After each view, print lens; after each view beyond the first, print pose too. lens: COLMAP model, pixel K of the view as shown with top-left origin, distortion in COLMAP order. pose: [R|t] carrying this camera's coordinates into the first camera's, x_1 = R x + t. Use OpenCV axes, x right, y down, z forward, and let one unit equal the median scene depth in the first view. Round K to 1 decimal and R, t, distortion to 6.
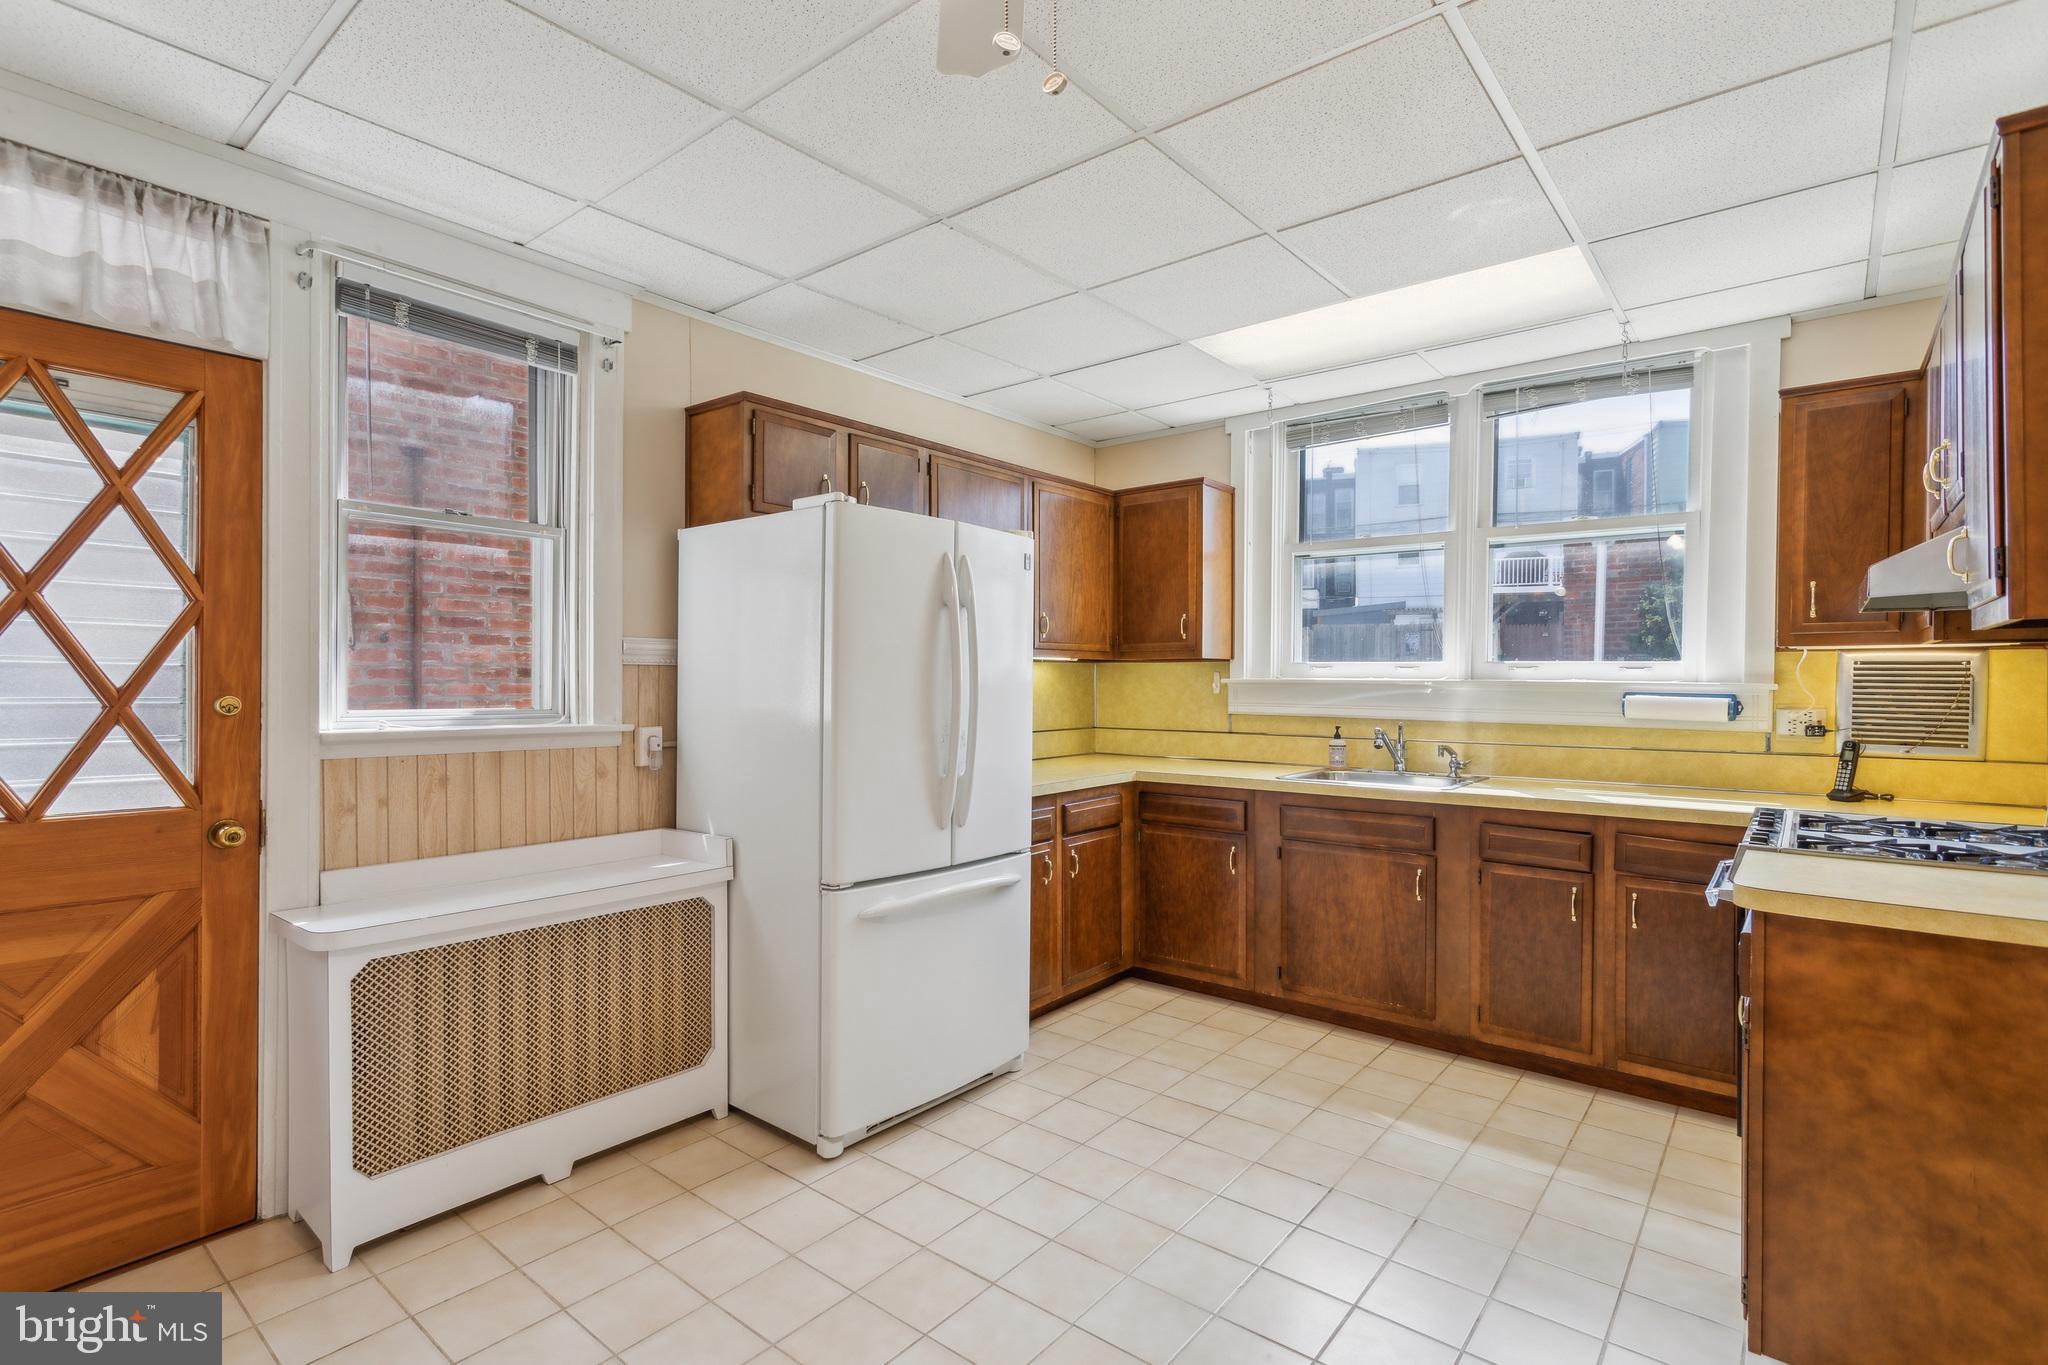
lens RADIAL K [[985.6, 0, 1008.6], [0, 985.6, 691.6], [0, 0, 1]] dist [0.000675, 0.001347]
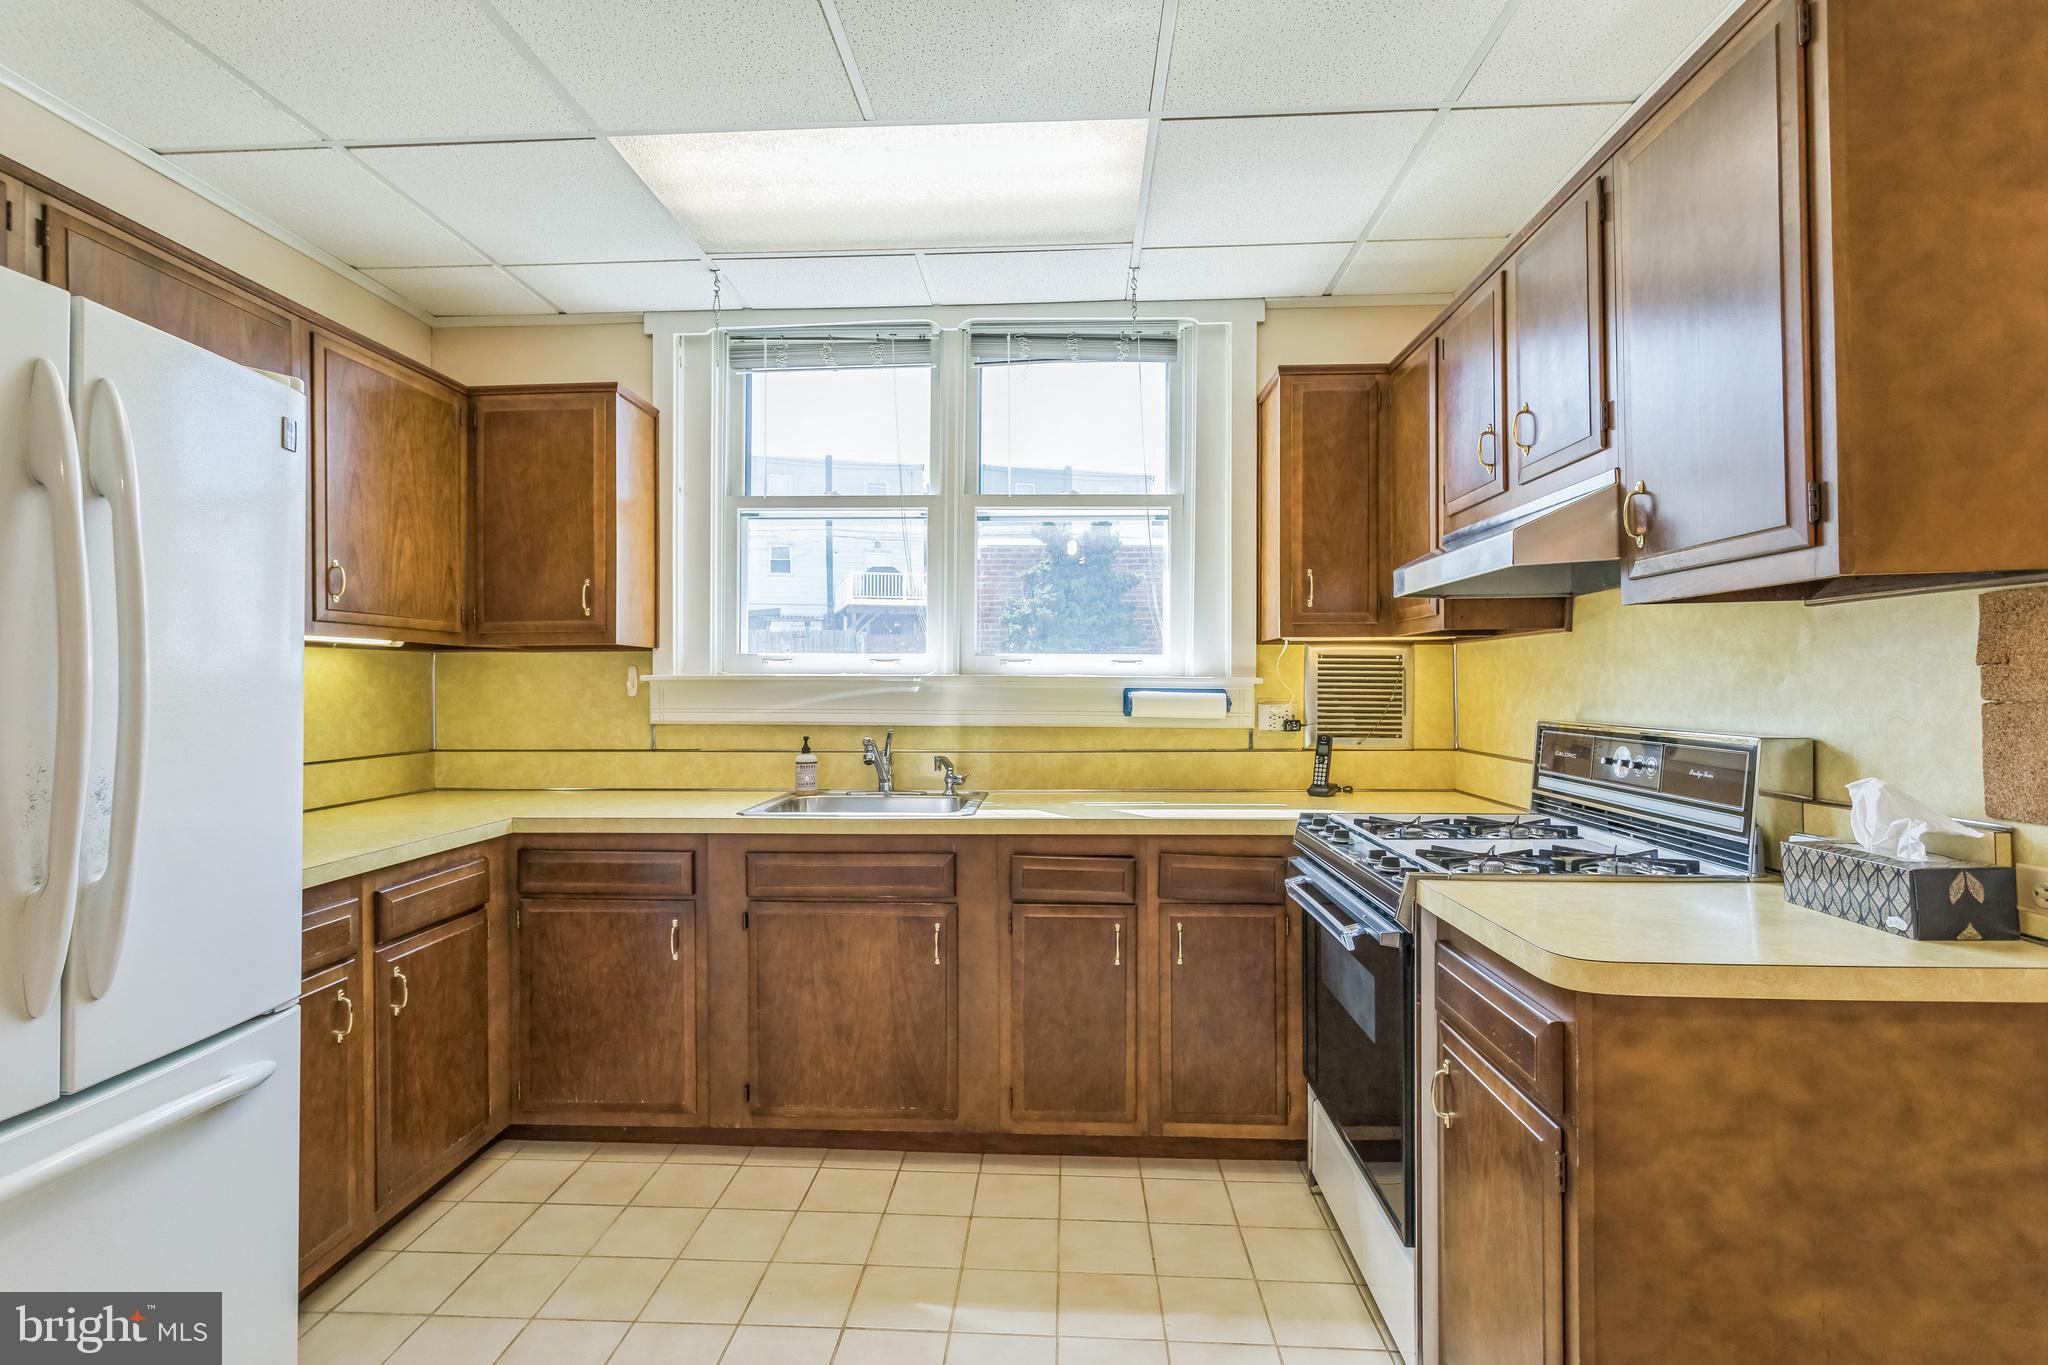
lens RADIAL K [[985.6, 0, 1023.2], [0, 985.6, 684.7], [0, 0, 1]] dist [0.000675, 0.001347]
pose [[0.804806, -0.002991, 0.593531, 0.022761], [0.011700, 0.999873, -0.010825, 0.007117], [-0.593423, 0.015657, 0.804738, 0.383382]]
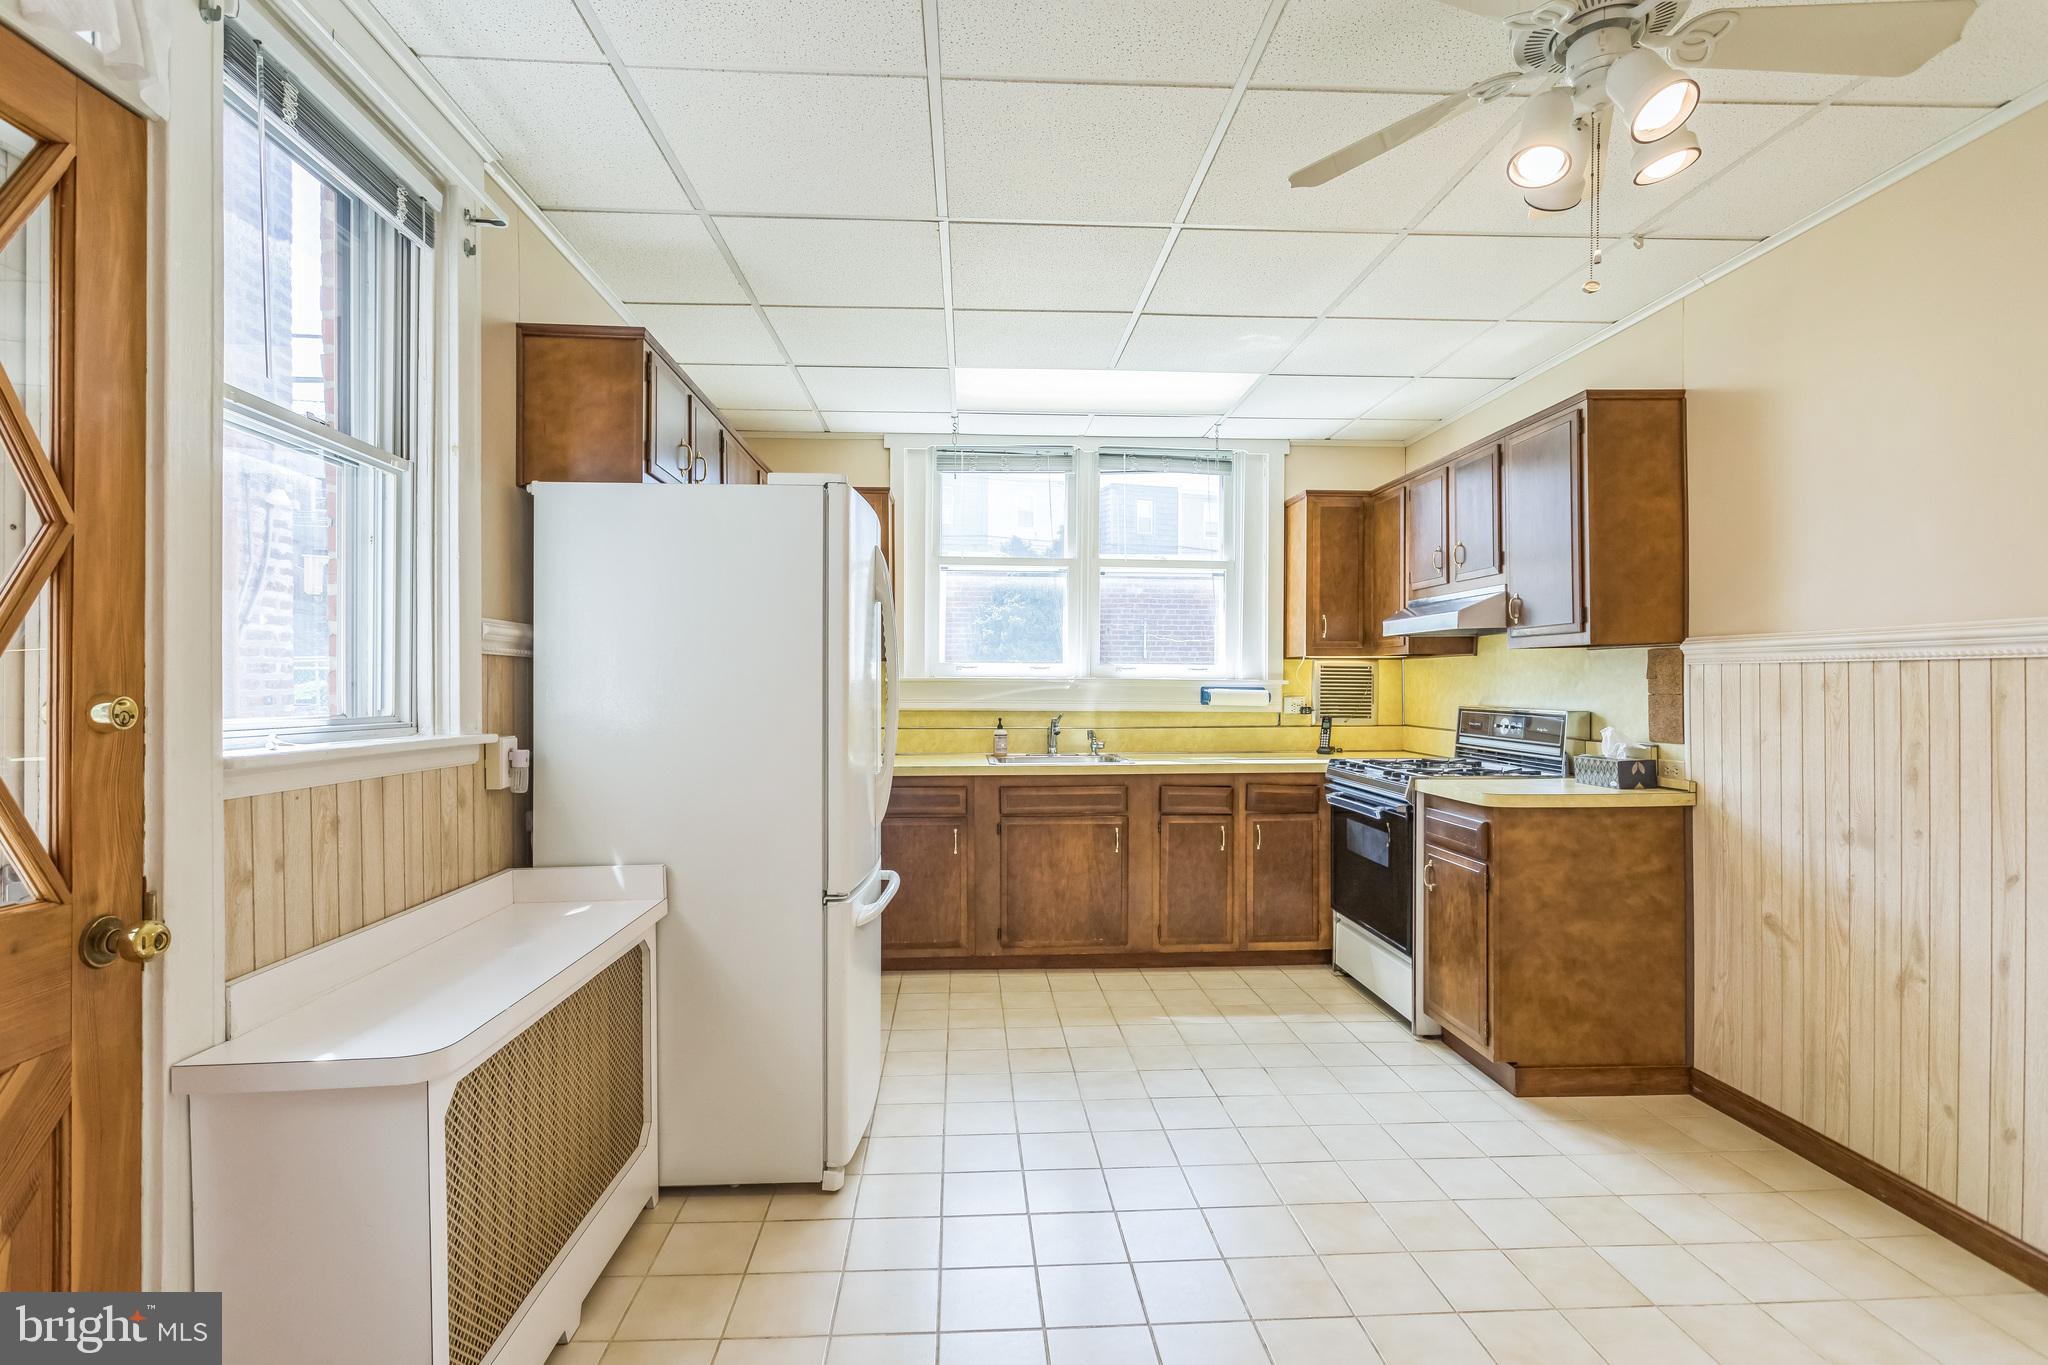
lens RADIAL K [[985.6, 0, 1036.6], [0, 985.6, 692.5], [0, 0, 1]] dist [0.000675, 0.001347]
pose [[0.728947, -0.008718, 0.684514, -0.575814], [0.010780, 0.999941, 0.001256, 0.005125], [-0.684485, 0.006463, 0.728998, 0.162743]]
